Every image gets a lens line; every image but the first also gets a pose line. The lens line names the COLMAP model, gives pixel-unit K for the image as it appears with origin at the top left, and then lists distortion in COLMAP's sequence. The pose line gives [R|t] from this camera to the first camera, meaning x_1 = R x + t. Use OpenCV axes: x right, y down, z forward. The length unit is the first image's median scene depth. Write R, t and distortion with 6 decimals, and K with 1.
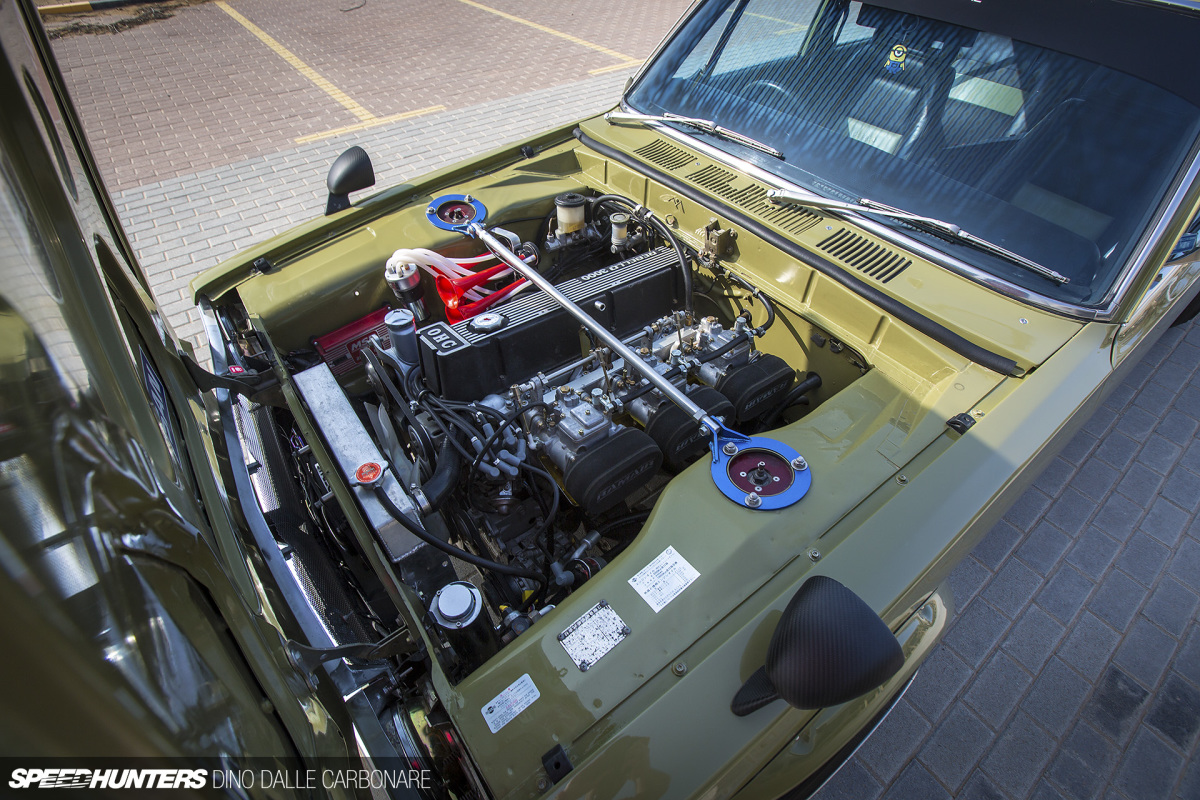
lens RADIAL K [[549.0, 0, 589.7], [0, 549.0, 391.2], [0, 0, 1]] dist [-0.041898, 0.000591]
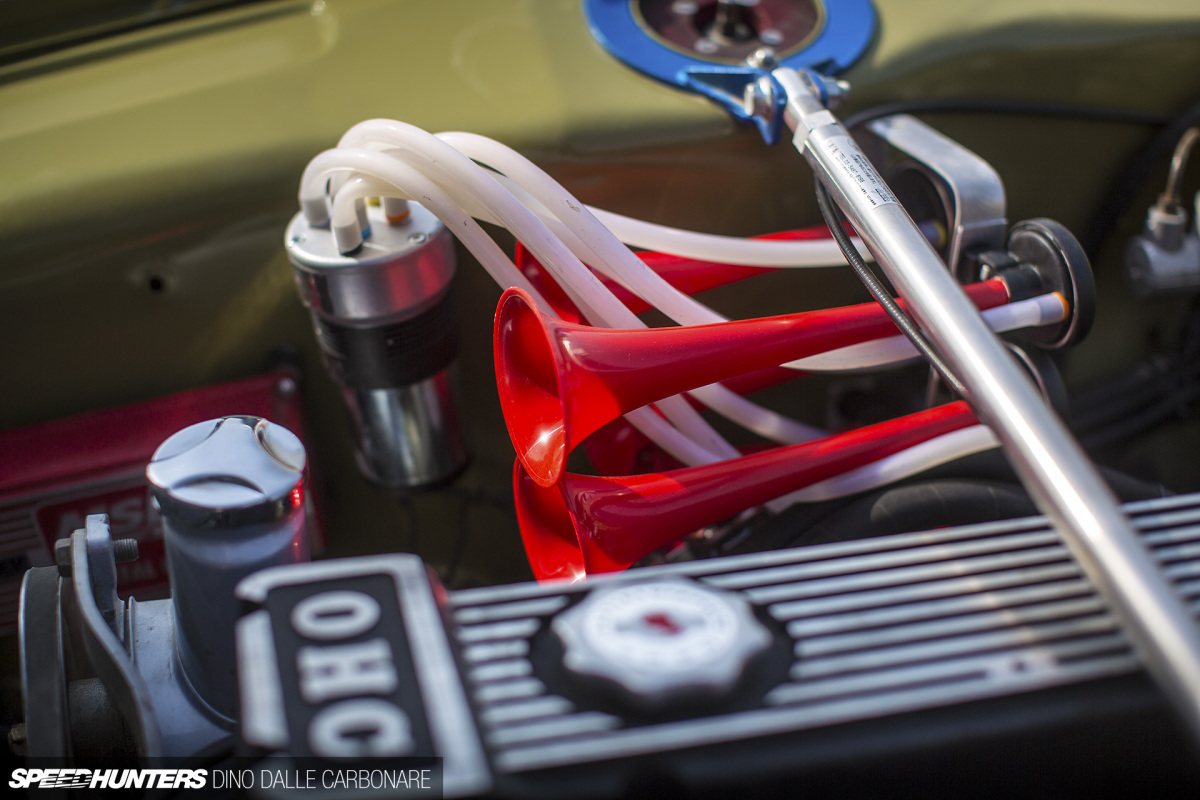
lens RADIAL K [[1796.9, 0, 602.2], [0, 1796.9, 398.1], [0, 0, 1]] dist [-0.155353, 0.000000]
pose [[0.915757, 0.234348, -0.326299, -0.042760], [-0.282430, 0.953182, -0.108064, -0.116152], [0.285697, 0.191117, 0.939069, 0.433403]]
